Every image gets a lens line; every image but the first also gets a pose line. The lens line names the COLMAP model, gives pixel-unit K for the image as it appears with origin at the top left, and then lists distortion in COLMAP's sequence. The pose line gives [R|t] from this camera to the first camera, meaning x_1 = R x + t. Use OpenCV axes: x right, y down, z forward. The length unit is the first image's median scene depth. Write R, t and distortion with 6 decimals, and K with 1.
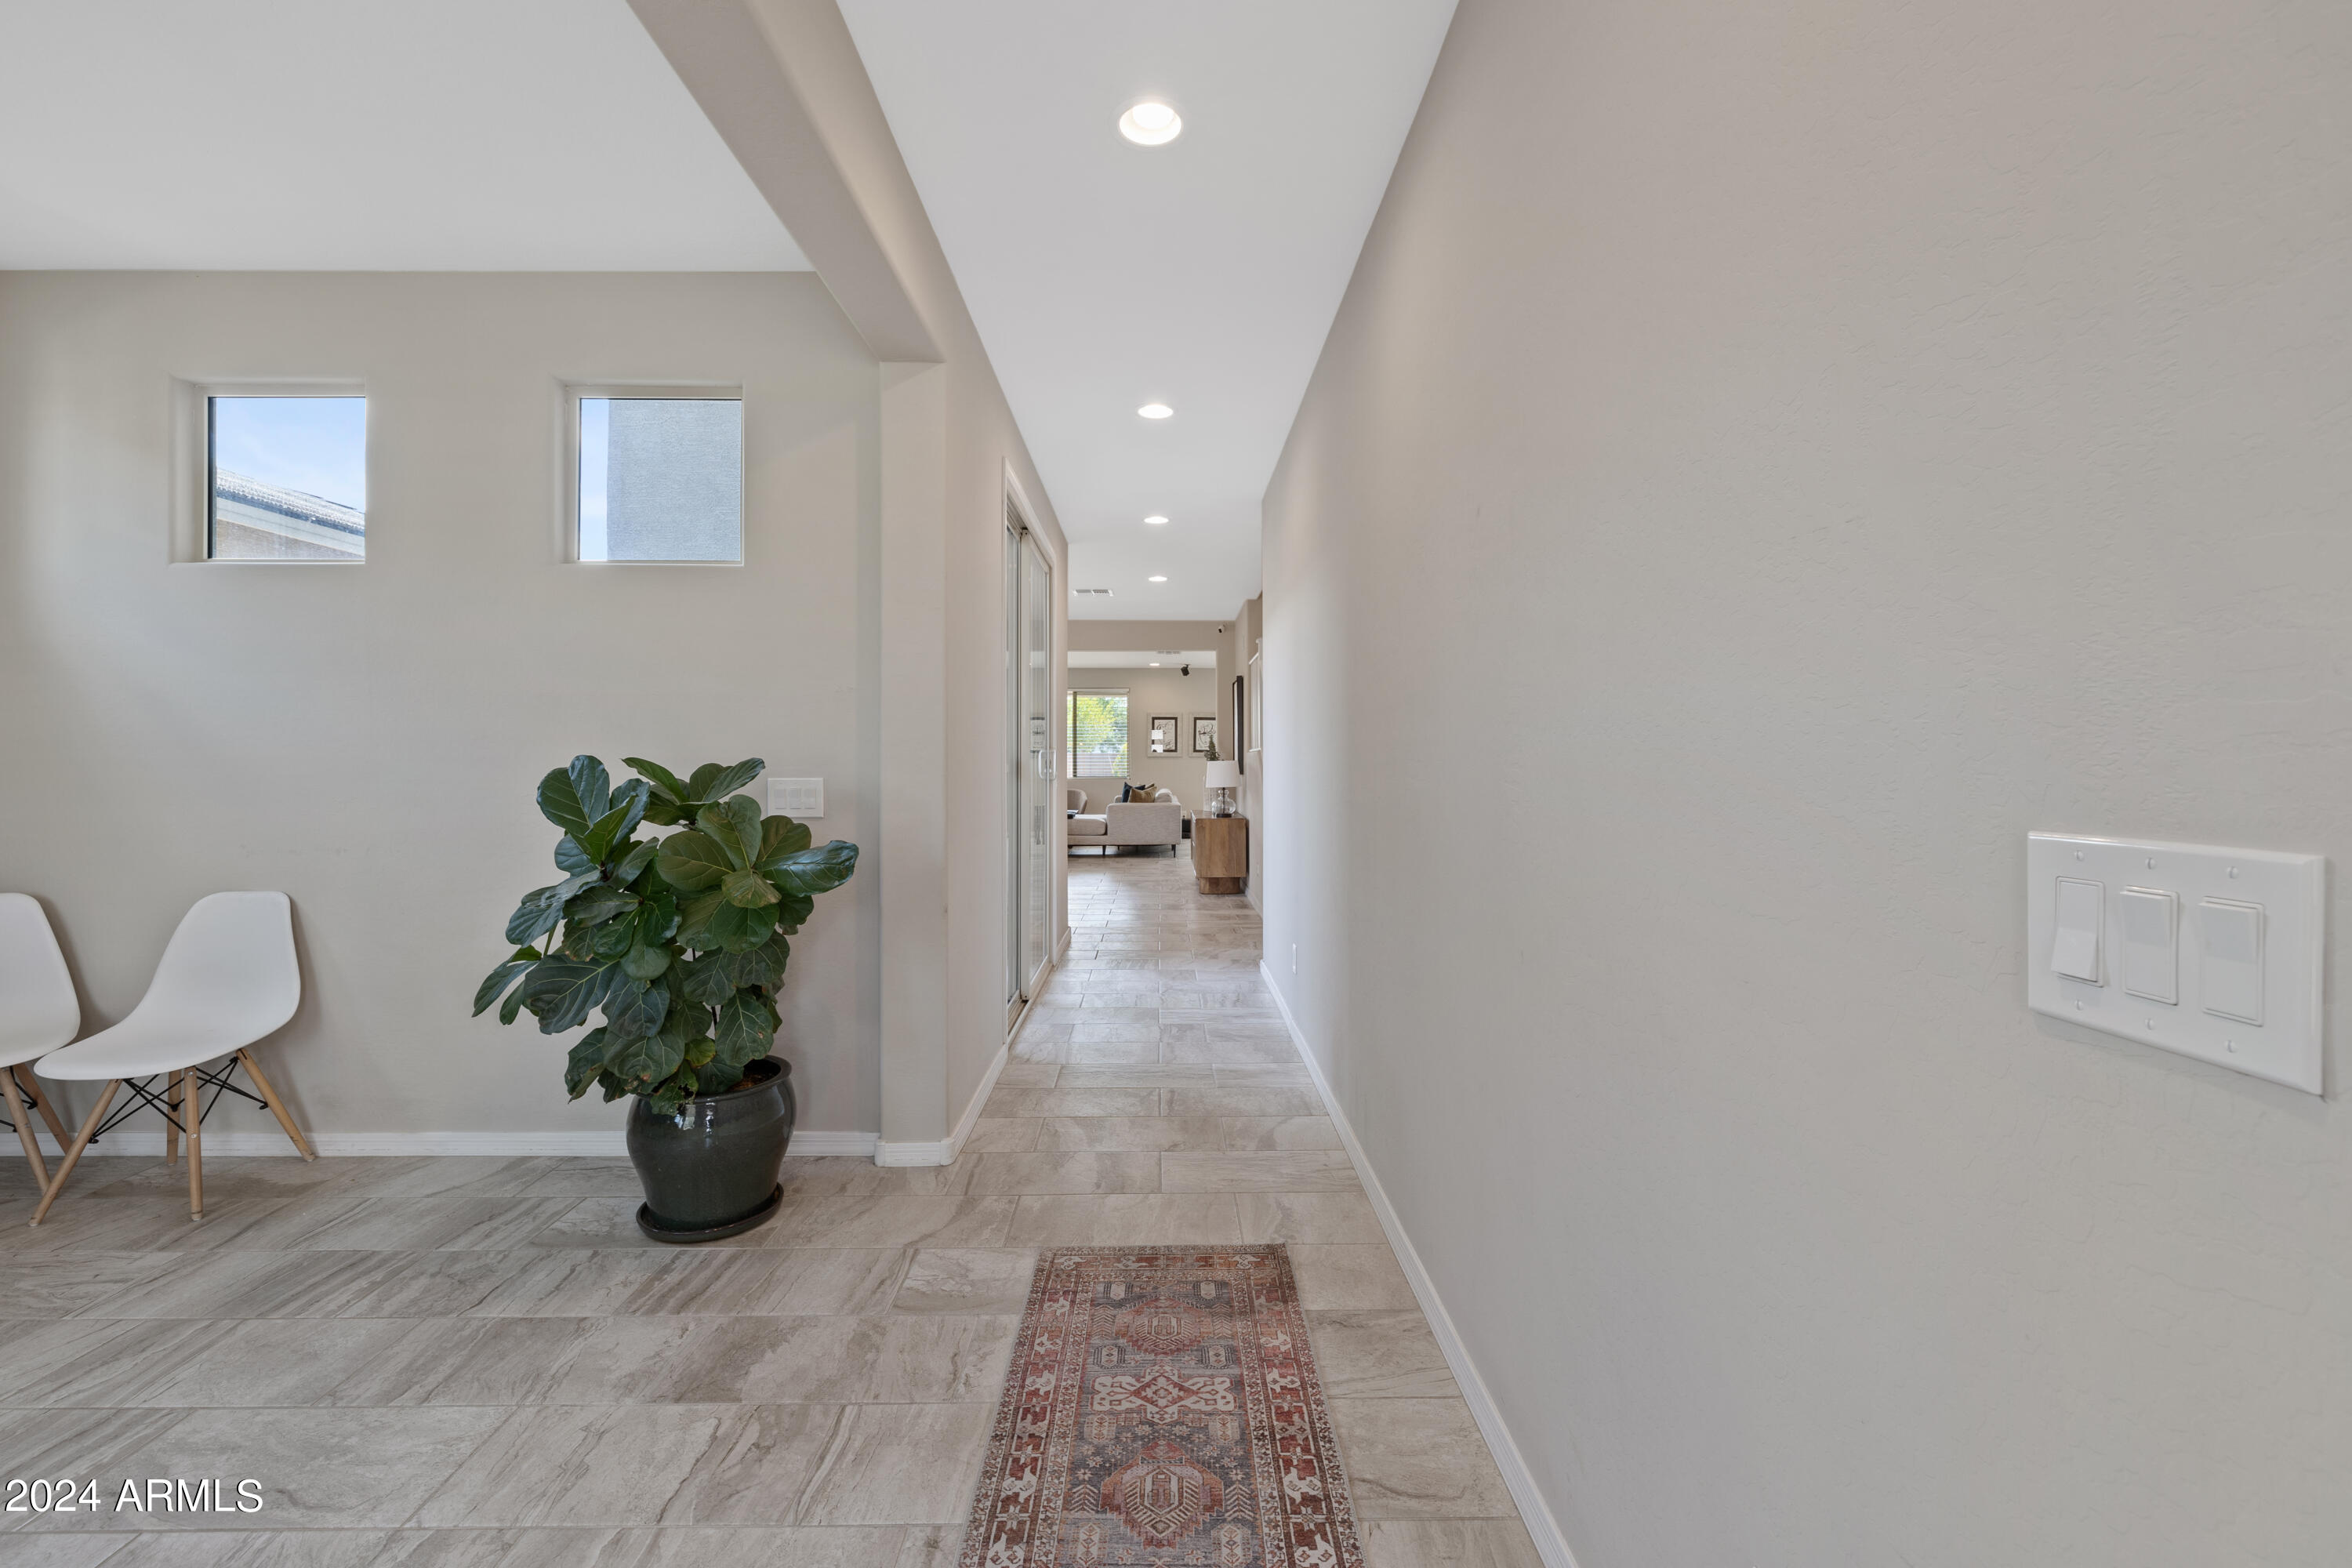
lens RADIAL K [[998.9, 0, 1174.3], [0, 998.9, 786.5], [0, 0, 1]] dist [0.000789, -0.000321]
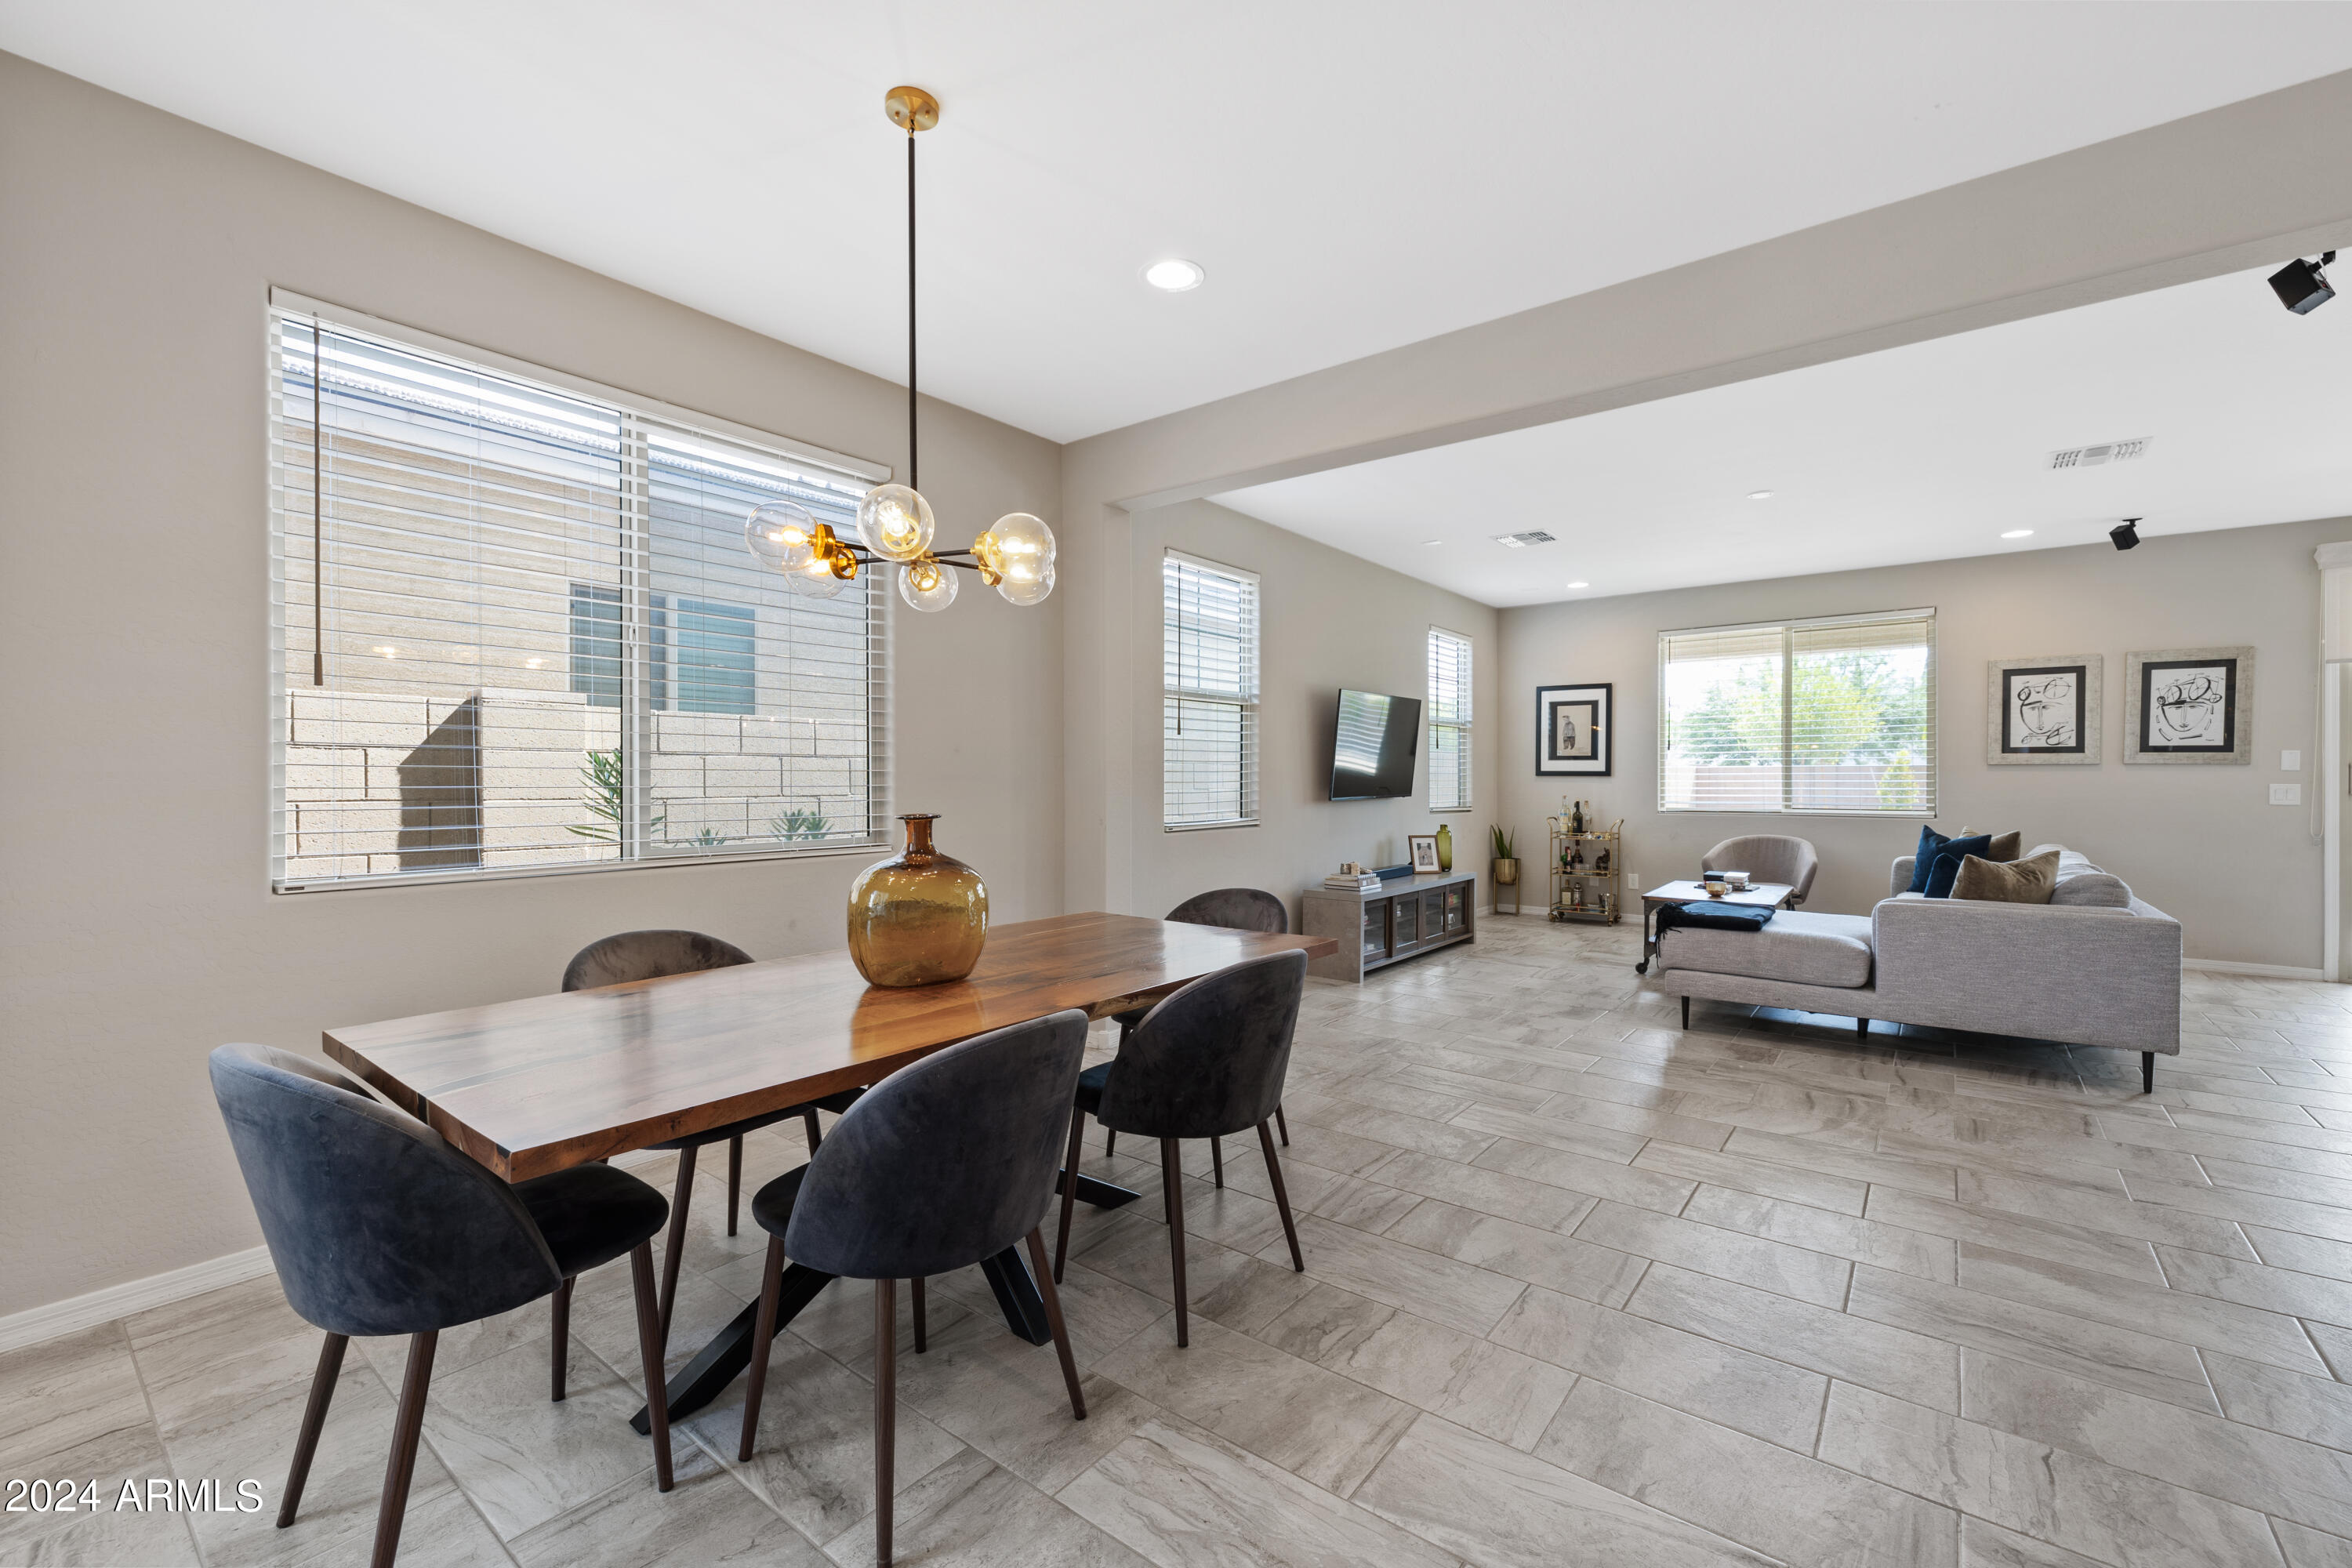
lens RADIAL K [[998.9, 0, 1174.3], [0, 998.9, 786.5], [0, 0, 1]] dist [0.000789, -0.000321]
pose [[0.782397, 0.006676, -0.622745, -0.041321], [-0.016722, 0.999807, -0.010291, -0.013554], [0.622556, 0.018466, 0.782357, 0.576473]]
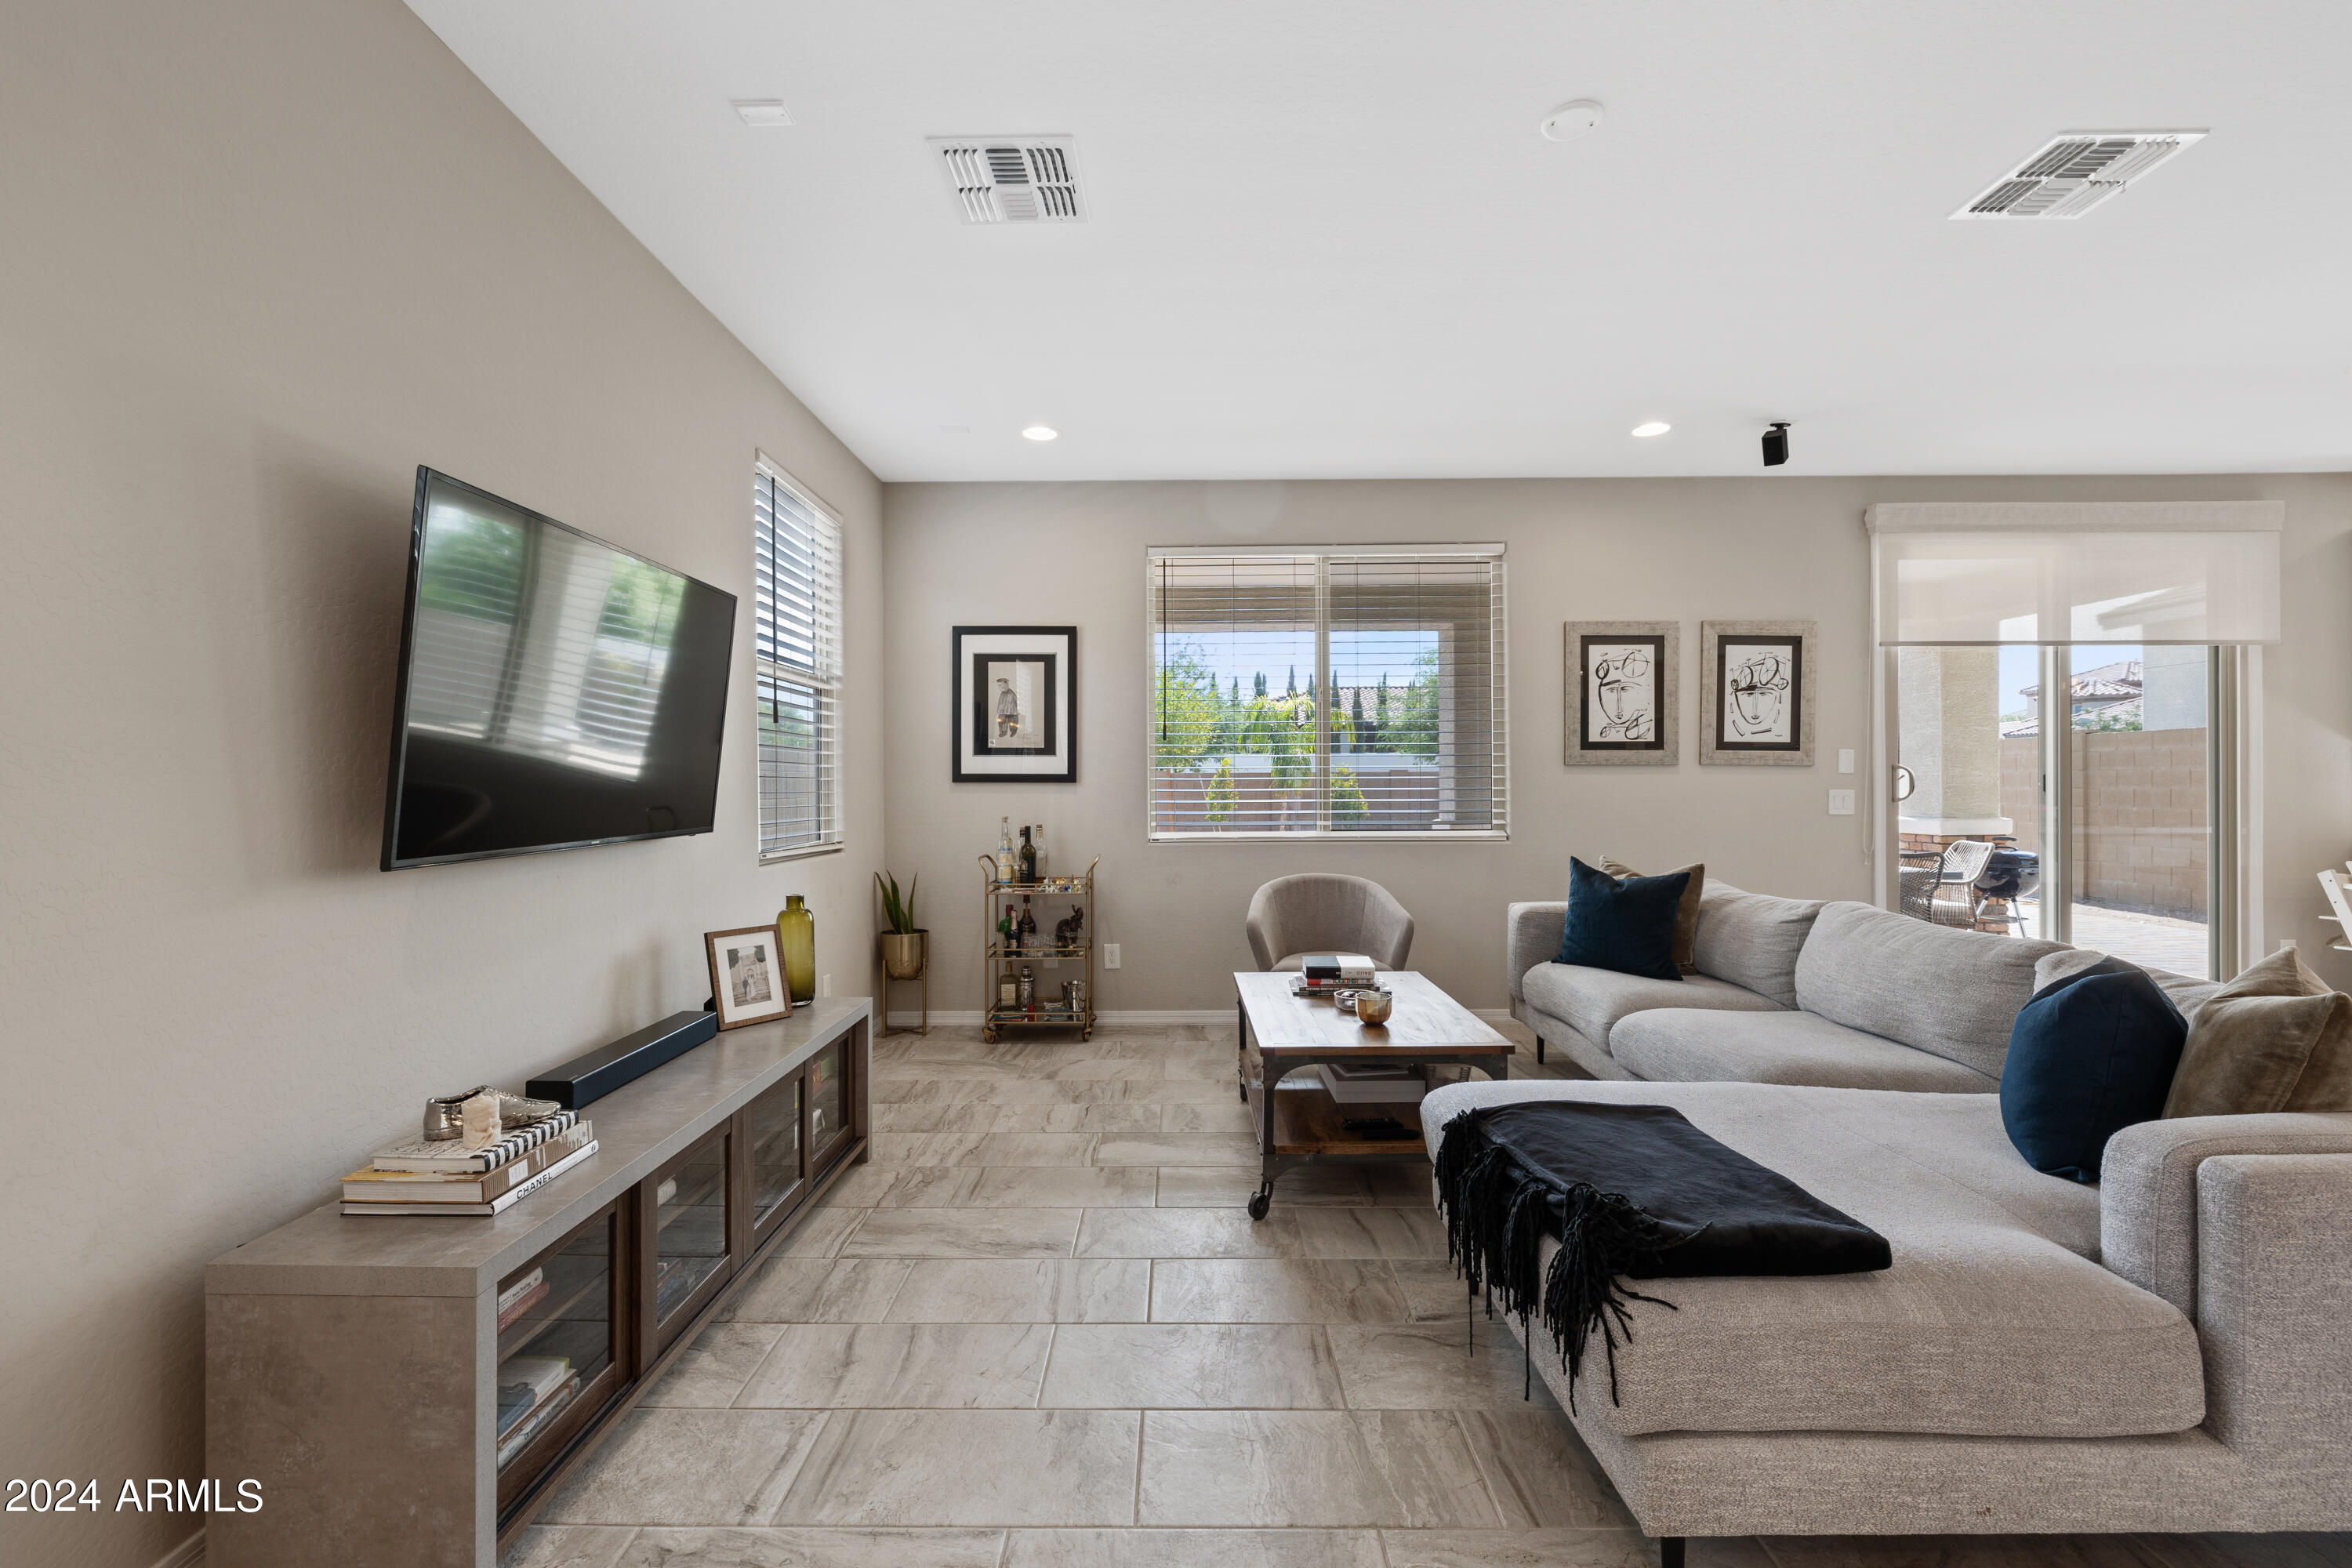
lens RADIAL K [[998.9, 0, 1174.3], [0, 998.9, 786.5], [0, 0, 1]] dist [0.000789, -0.000321]
pose [[0.999779, -0.002614, -0.020865, -0.175243], [0.002104, 0.999700, -0.024414, -0.020573], [0.020923, 0.024364, 0.999484, 0.869818]]
